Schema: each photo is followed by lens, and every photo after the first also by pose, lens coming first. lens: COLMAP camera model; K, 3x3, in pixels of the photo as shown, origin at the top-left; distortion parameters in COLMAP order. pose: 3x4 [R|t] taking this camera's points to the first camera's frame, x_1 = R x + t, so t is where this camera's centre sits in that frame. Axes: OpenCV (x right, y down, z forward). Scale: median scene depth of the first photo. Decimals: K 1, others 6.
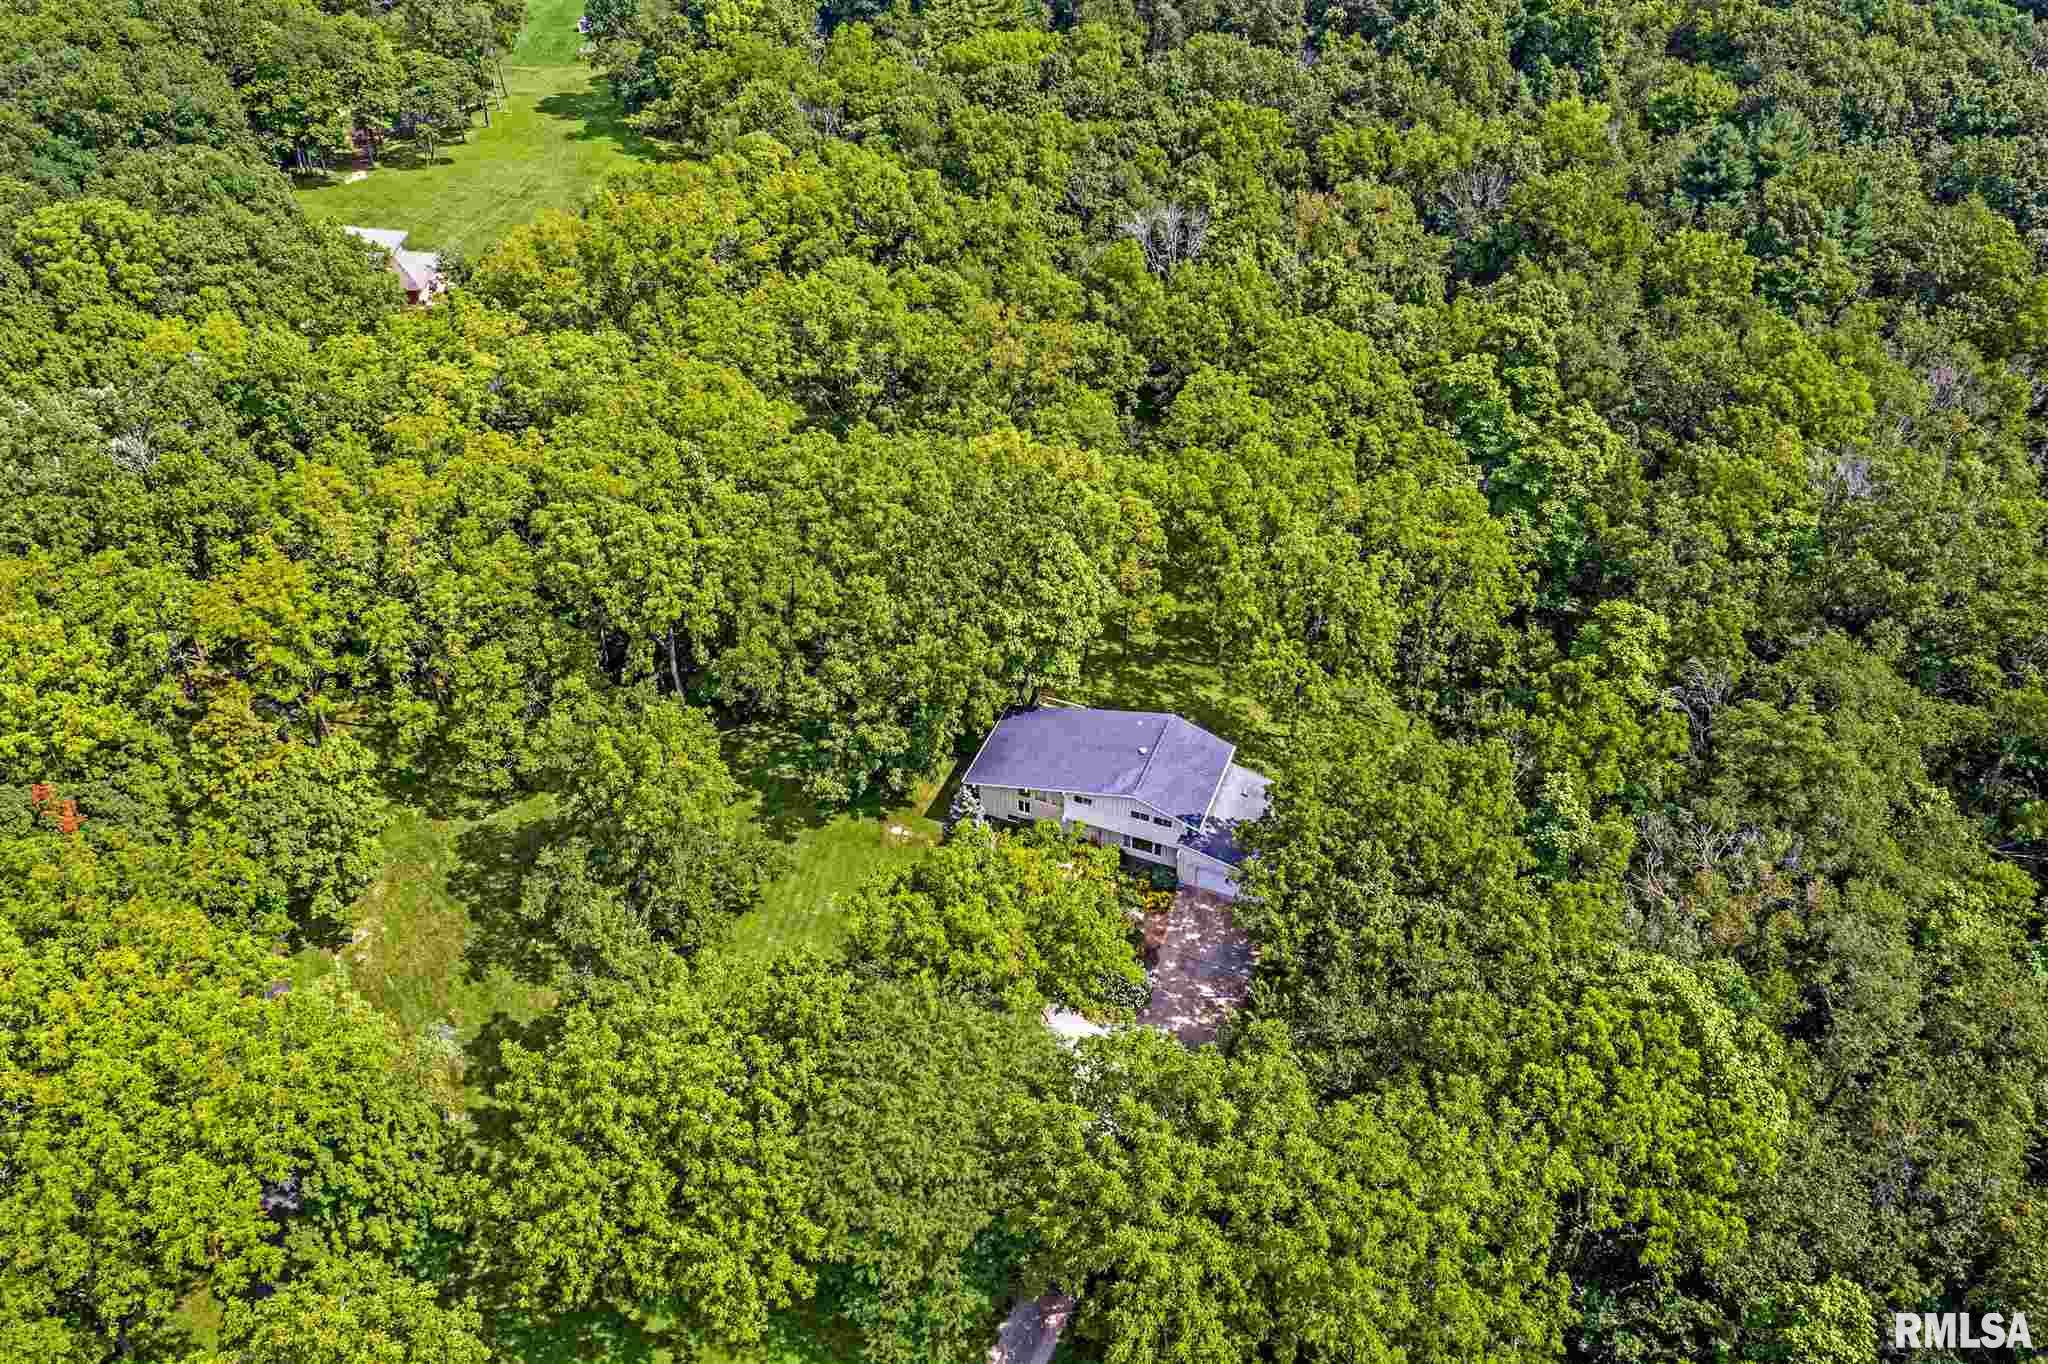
lens RADIAL K [[1688.1, 0, 1024.0], [0, 1688.1, 682.0], [0, 0, 1]] dist [0.014099, 0.003217]
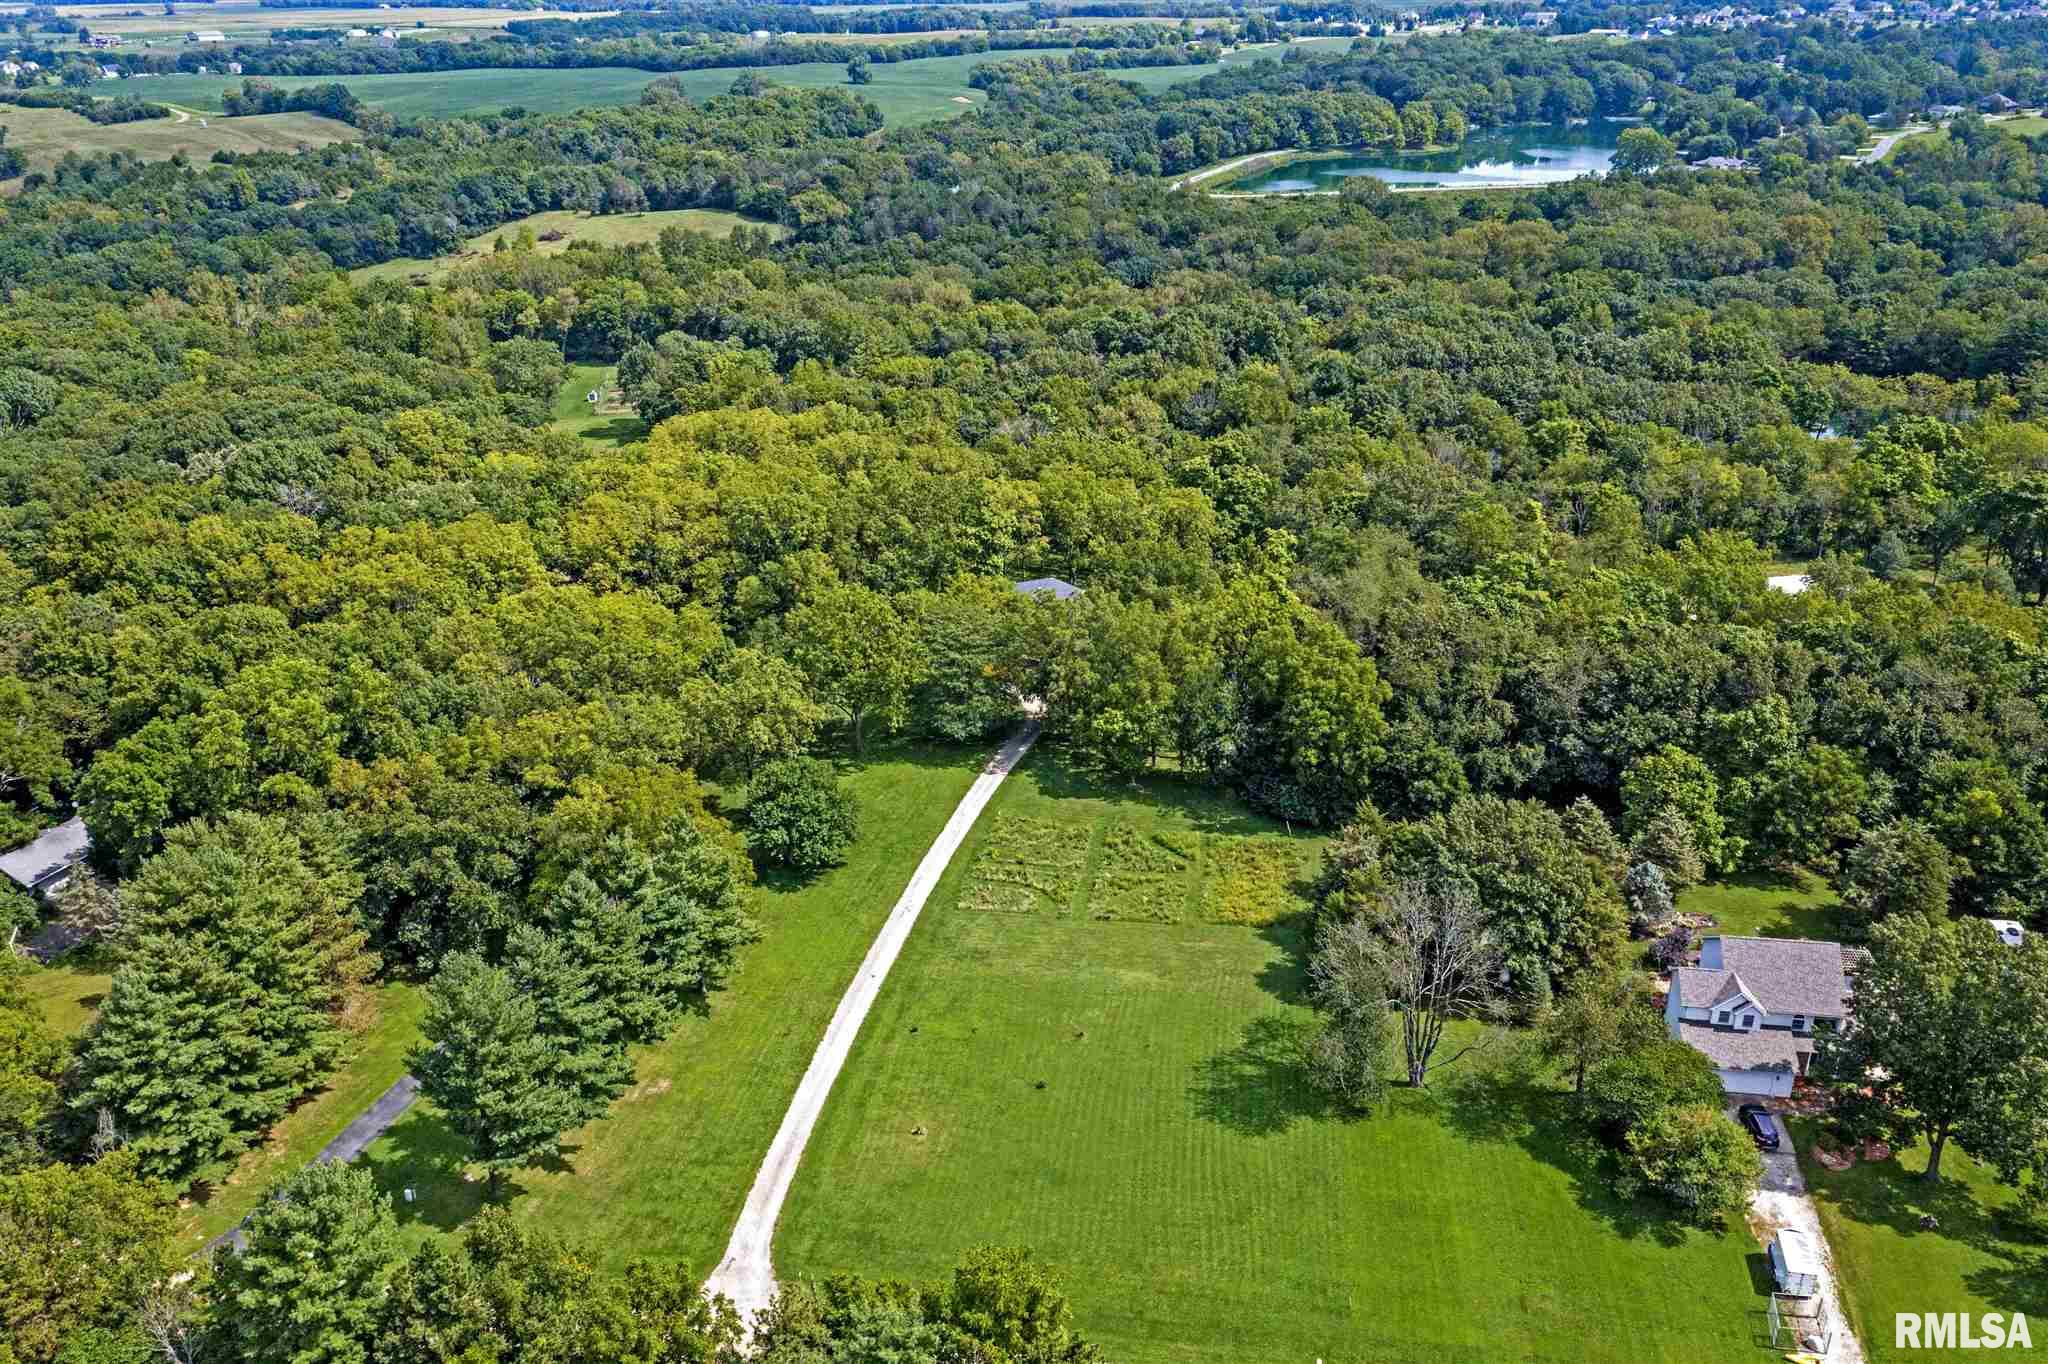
lens RADIAL K [[1688.1, 0, 1024.0], [0, 1688.1, 682.0], [0, 0, 1]] dist [0.014099, 0.003217]
pose [[0.993954, -0.055807, 0.094555, -0.092115], [0.078690, 0.962664, -0.259010, 0.426578], [-0.076570, 0.264885, 0.961235, -0.578315]]
